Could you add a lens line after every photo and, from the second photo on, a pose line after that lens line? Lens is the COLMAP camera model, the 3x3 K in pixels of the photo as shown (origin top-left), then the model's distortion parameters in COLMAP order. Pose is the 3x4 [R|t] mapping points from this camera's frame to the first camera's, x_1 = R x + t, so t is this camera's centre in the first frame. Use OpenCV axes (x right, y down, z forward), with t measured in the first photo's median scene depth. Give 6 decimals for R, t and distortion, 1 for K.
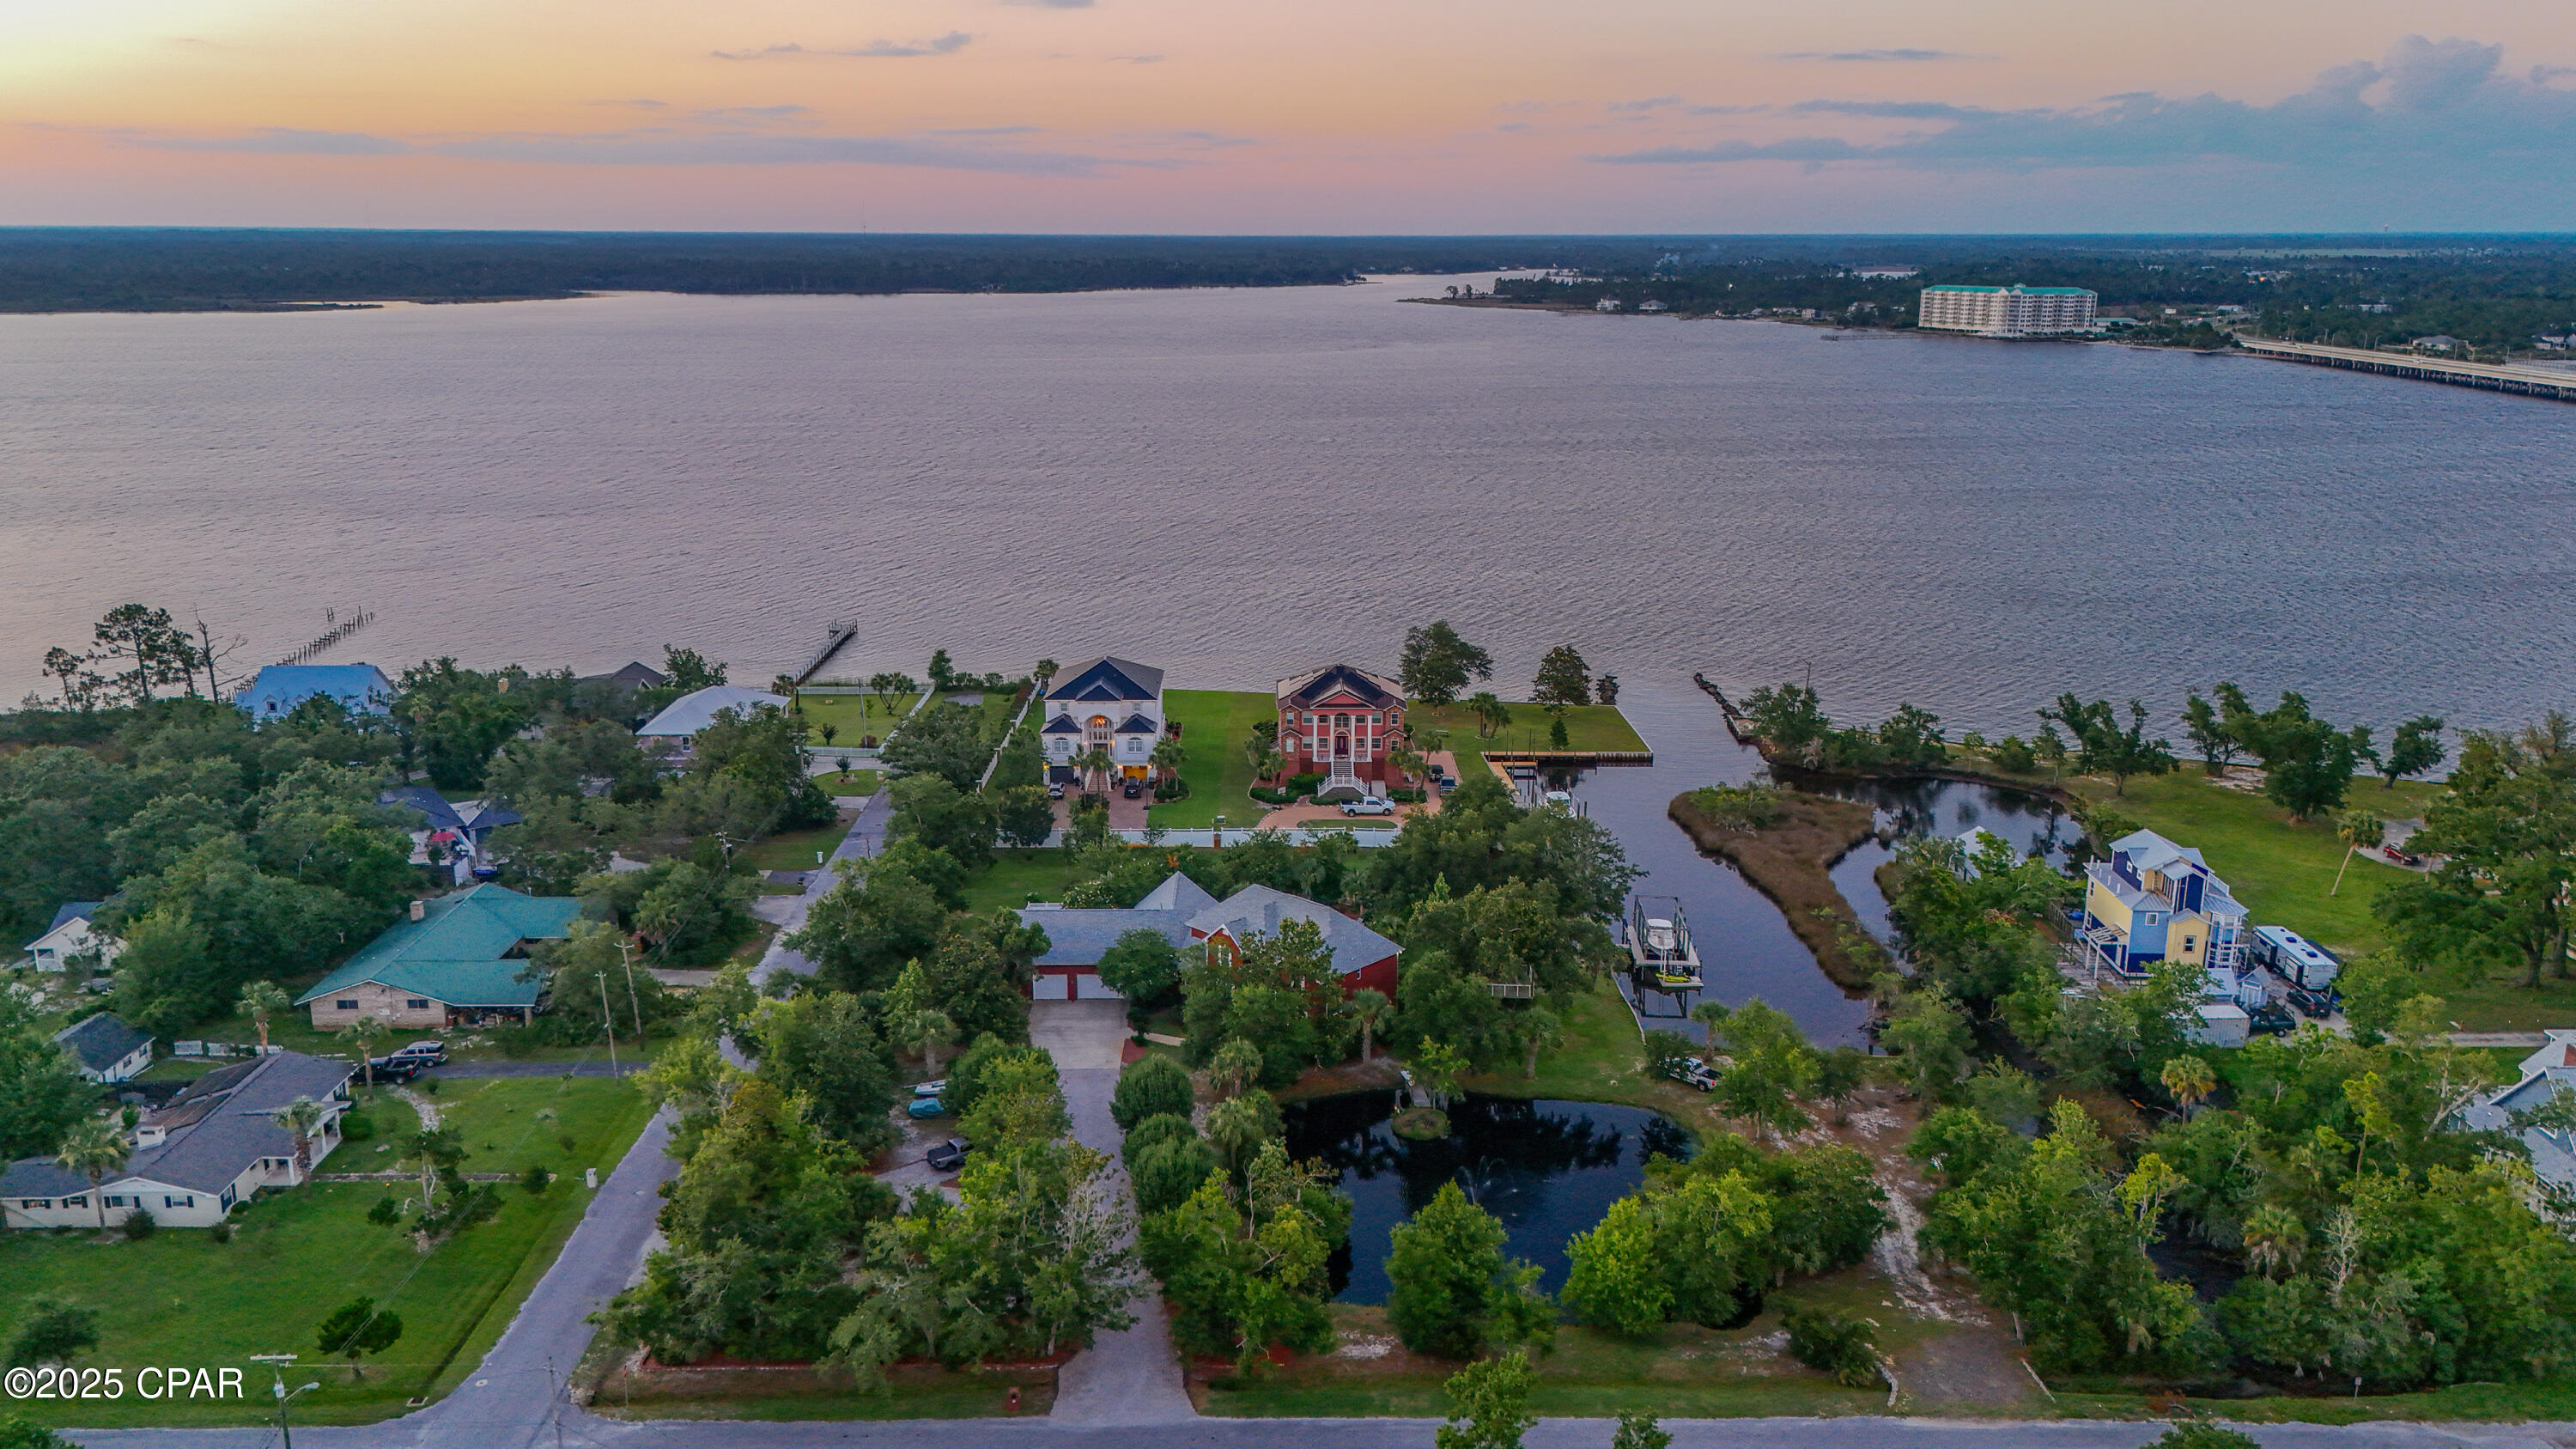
lens RADIAL K [[1901.3, 0, 1280.3], [0, 1901.3, 710.8], [0, 0, 1]] dist [0.070201, -0.058806]
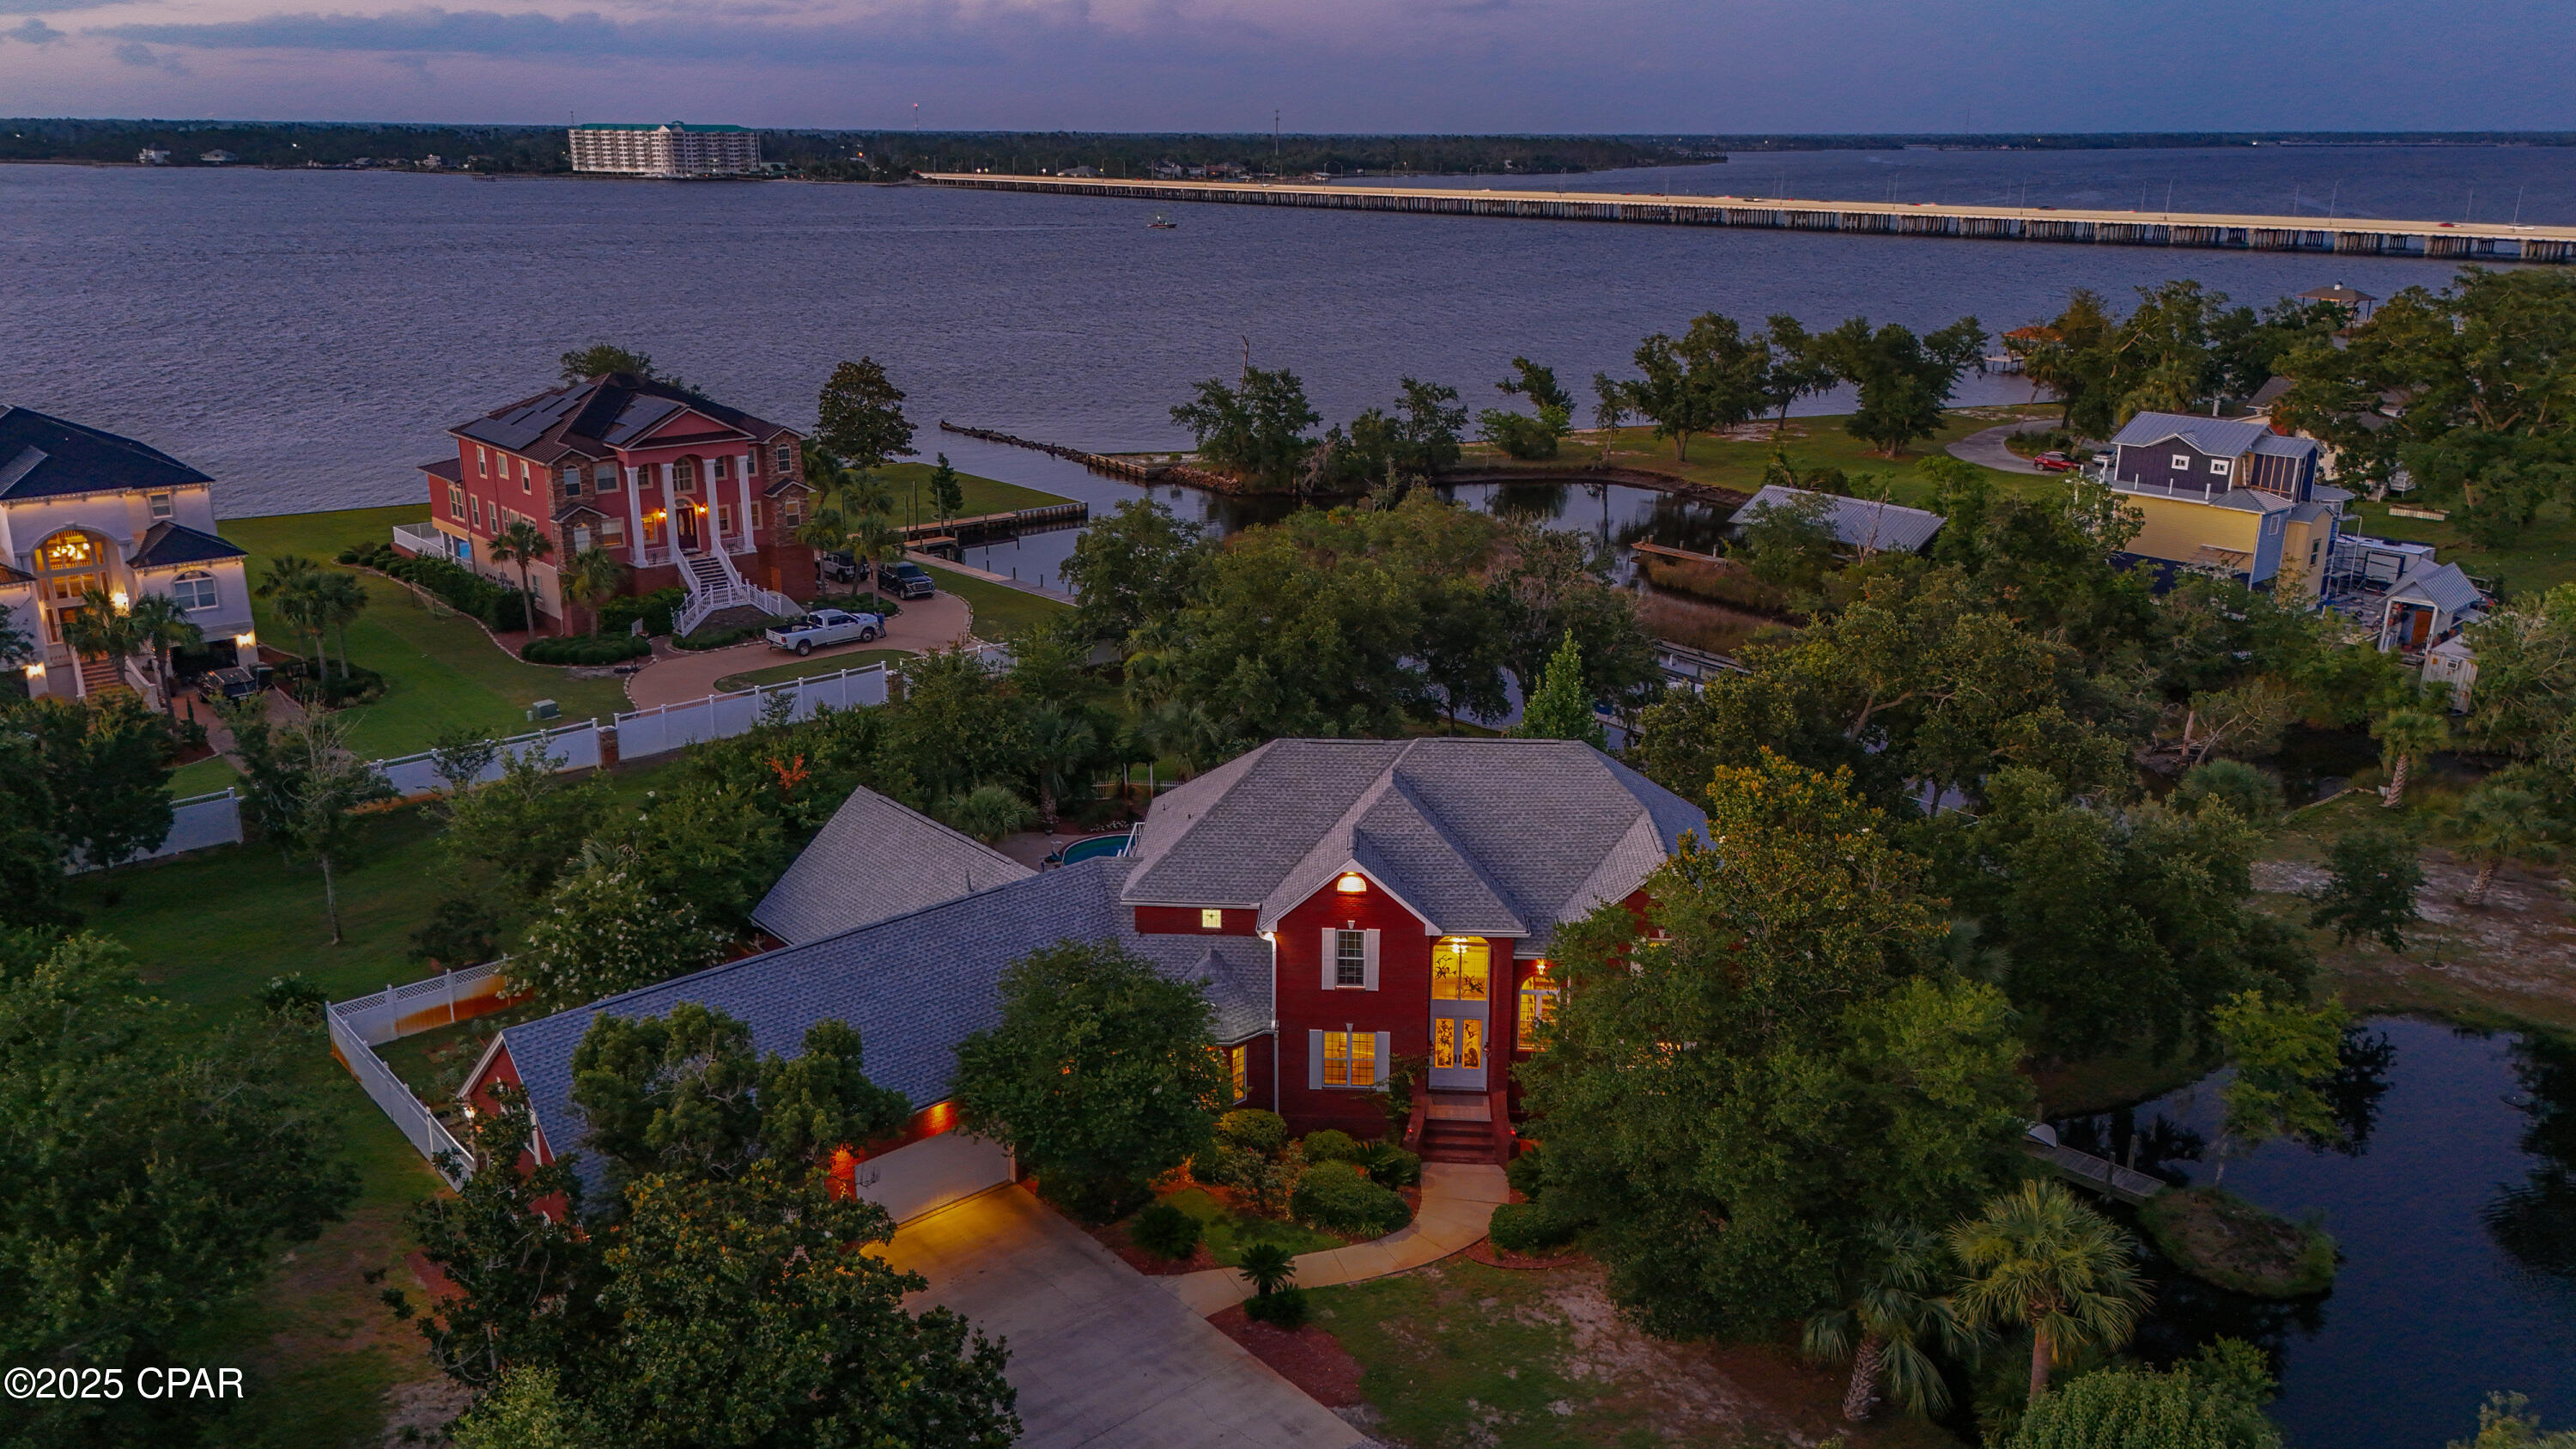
lens RADIAL K [[1901.3, 0, 1280.3], [0, 1901.3, 710.8], [0, 0, 1]] dist [0.070201, -0.058806]
pose [[0.758012, -0.188899, 0.624288, -0.148275], [0.157658, 0.981825, 0.105654, 0.032240], [-0.632899, 0.018337, 0.774017, 0.477038]]
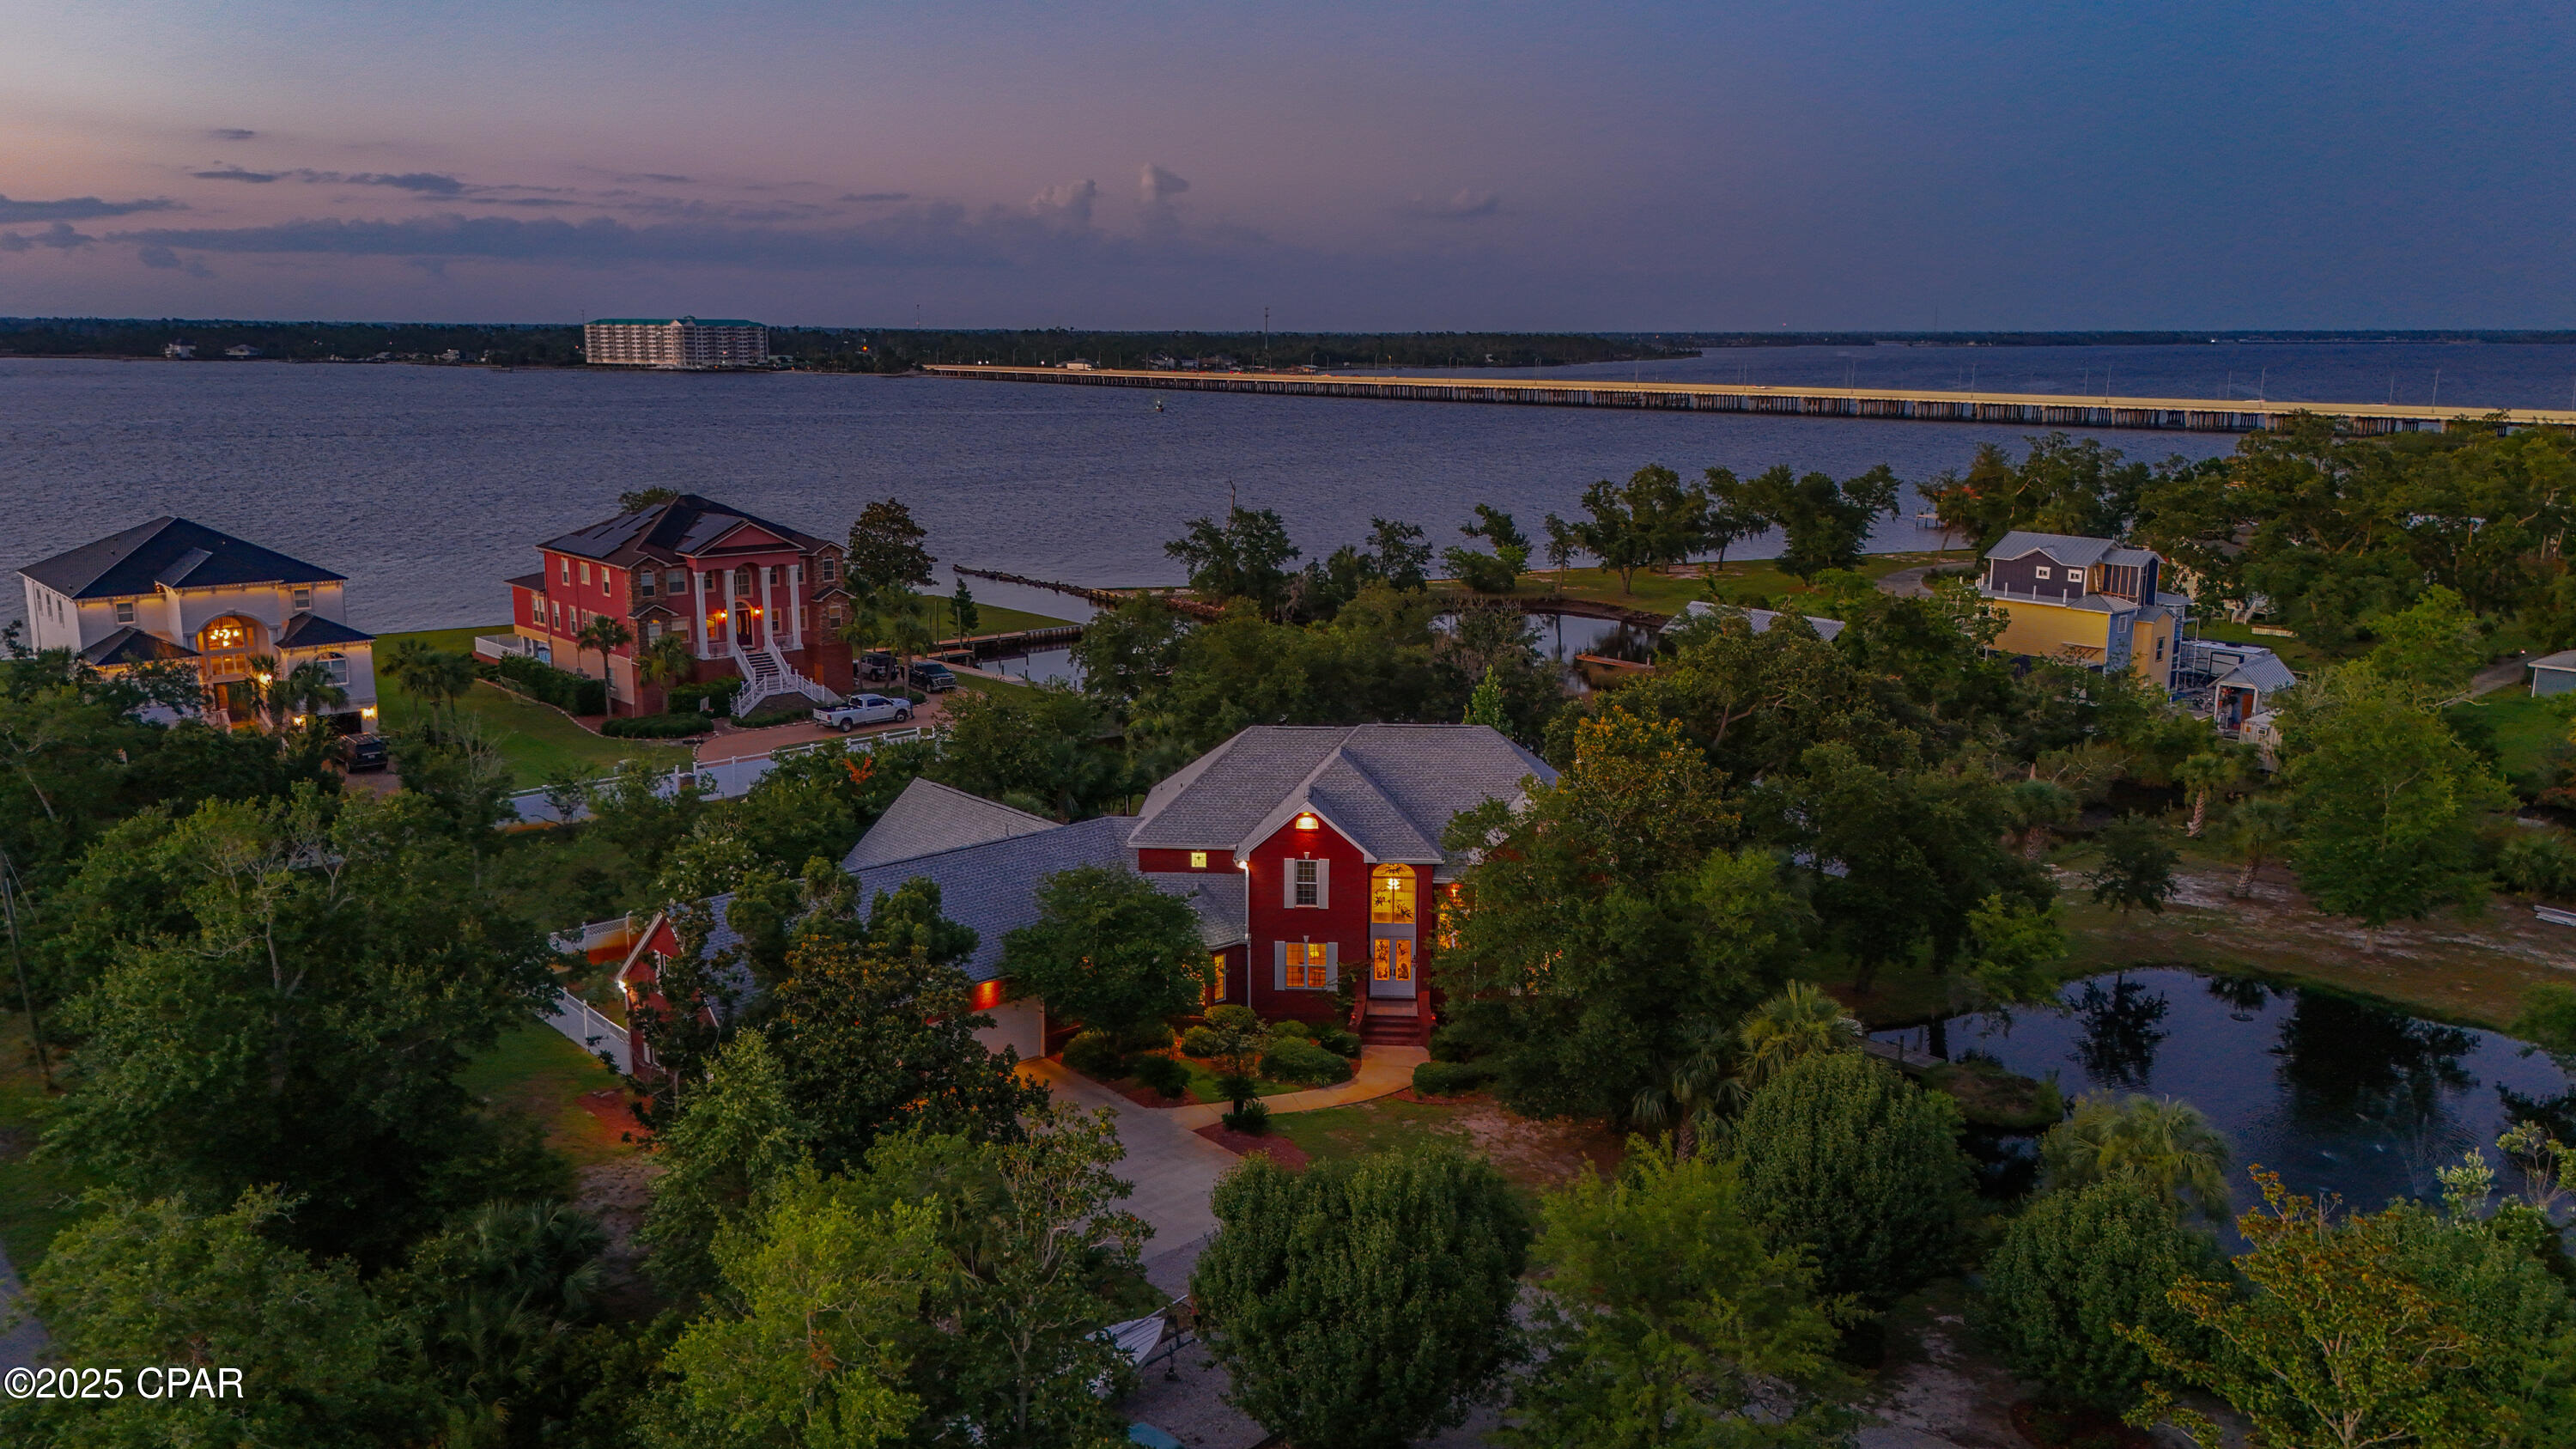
lens RADIAL K [[1898.4, 0, 1280.3], [0, 1898.4, 711.2], [0, 0, 1]] dist [0.076087, -0.066399]
pose [[0.754738, -0.128830, 0.643252, -0.188926], [0.158818, 0.987242, 0.011380, 0.054445], [-0.636512, 0.093571, 0.765570, 0.429590]]
